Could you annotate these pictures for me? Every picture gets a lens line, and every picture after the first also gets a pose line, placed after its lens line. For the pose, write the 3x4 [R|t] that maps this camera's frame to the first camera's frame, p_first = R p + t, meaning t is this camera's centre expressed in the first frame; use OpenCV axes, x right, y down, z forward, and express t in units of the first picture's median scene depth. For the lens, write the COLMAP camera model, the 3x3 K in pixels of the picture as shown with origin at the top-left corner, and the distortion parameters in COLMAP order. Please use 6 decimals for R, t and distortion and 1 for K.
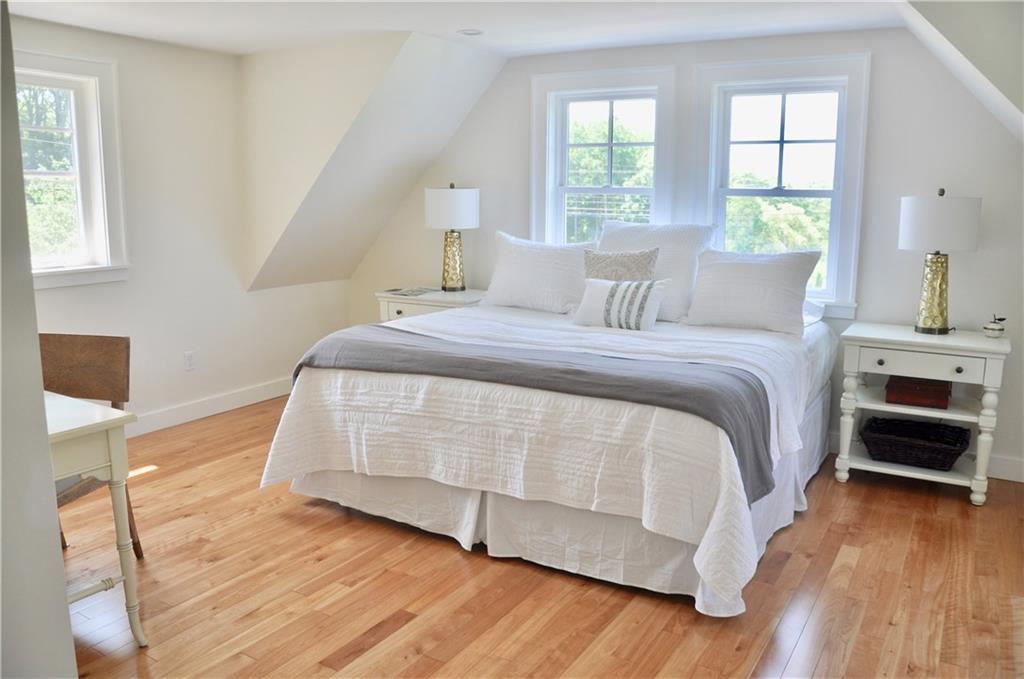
lens RADIAL K [[796.8, 0, 512.0], [0, 796.8, 339.5], [0, 0, 1]] dist [-0.000175, 0.000059]
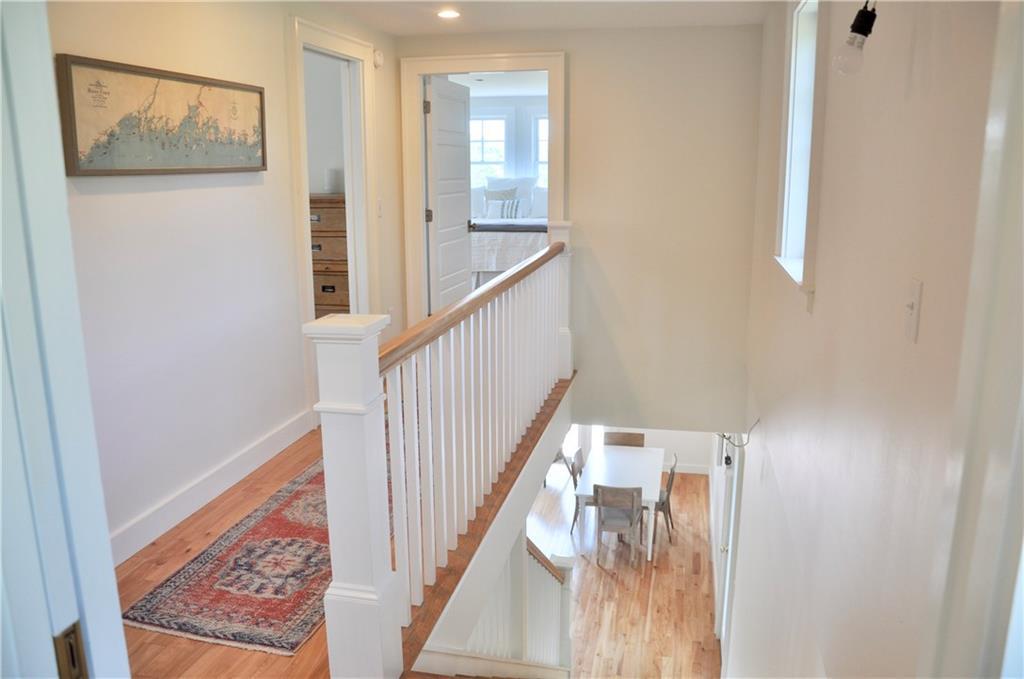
lens RADIAL K [[796.8, 0, 512.0], [0, 796.8, 339.5], [0, 0, 1]] dist [-0.000175, 0.000059]
pose [[0.948211, -0.076273, 0.308348, -0.651736], [0.062952, 0.996612, 0.052936, 0.231377], [-0.311341, -0.030784, 0.949800, -1.381238]]
